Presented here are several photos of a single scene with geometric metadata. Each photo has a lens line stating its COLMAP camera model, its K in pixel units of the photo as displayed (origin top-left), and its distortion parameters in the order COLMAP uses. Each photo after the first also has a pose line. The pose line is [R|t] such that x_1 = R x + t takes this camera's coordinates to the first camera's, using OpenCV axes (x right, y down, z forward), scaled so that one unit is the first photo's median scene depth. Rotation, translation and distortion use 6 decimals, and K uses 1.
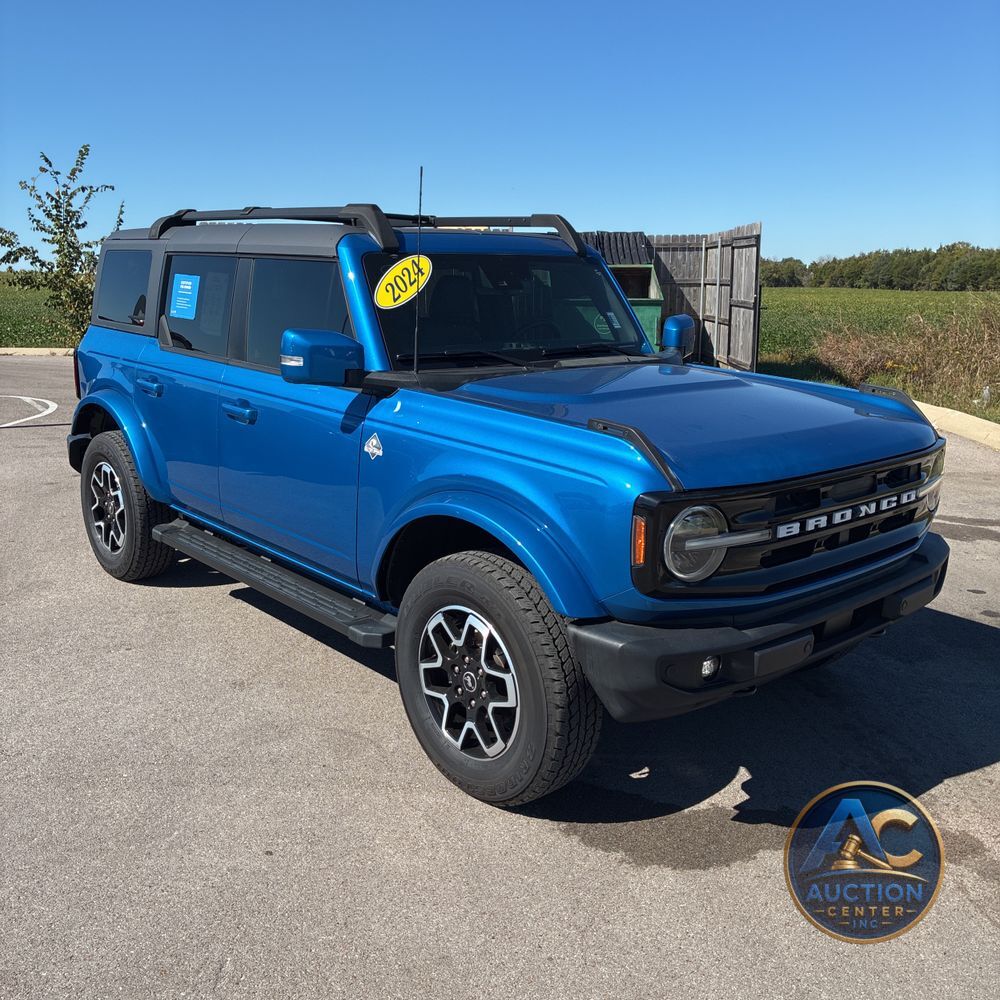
lens RADIAL K [[1026.2, 0, 500.1], [0, 1026.2, 487.9], [0, 0, 1]] dist [0.020194, -0.008558]
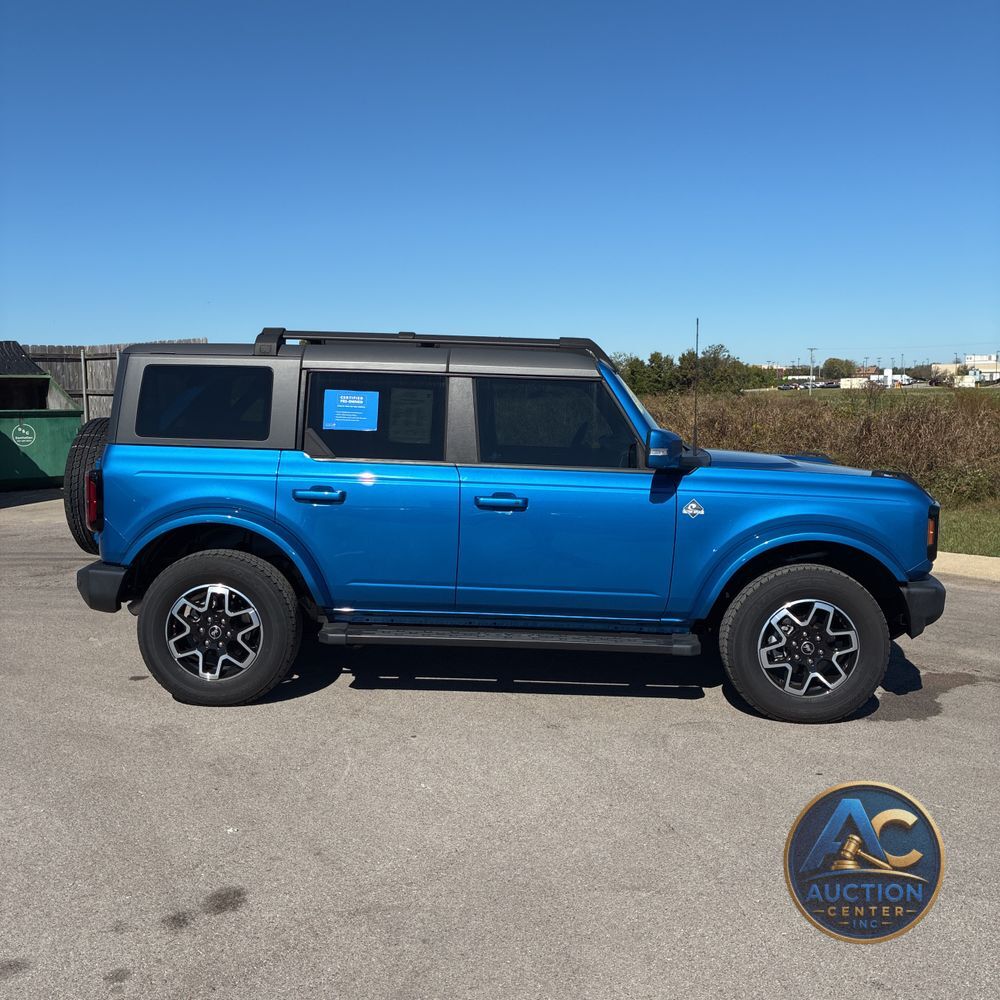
lens RADIAL K [[1020.6, 0, 502.7], [0, 1020.6, 473.8], [0, 0, 1]] dist [0.020585, 0.011972]
pose [[0.678042, -0.064857, 0.732156, -1.207762], [0.149600, 0.987427, -0.051073, -0.050515], [-0.719638, 0.144160, 0.679219, 0.202297]]
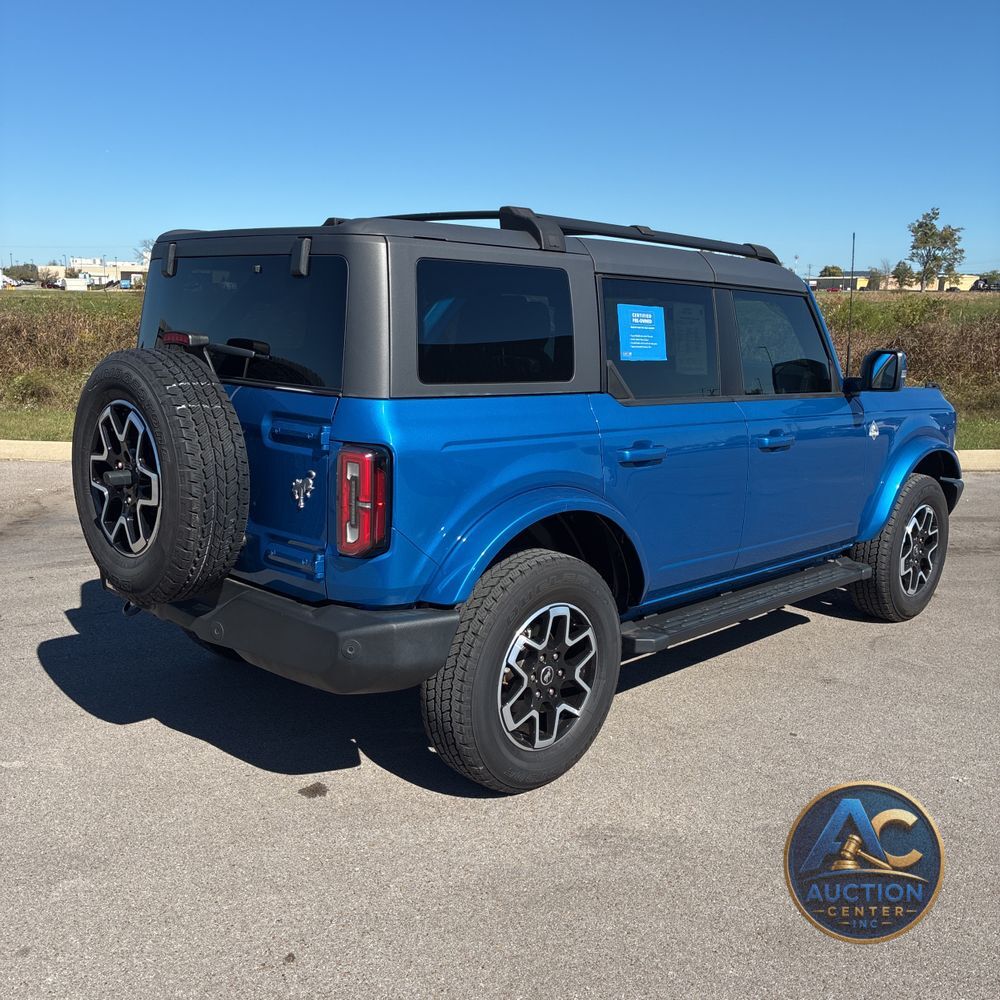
lens RADIAL K [[1016.4, 0, 494.3], [0, 1016.4, 490.2], [0, 0, 1]] dist [0.014919, 0.011626]
pose [[-0.067701, -0.189168, 0.979608, -1.319917], [0.183132, 0.962823, 0.198583, -0.299861], [-0.980754, 0.192842, -0.030541, 1.414753]]
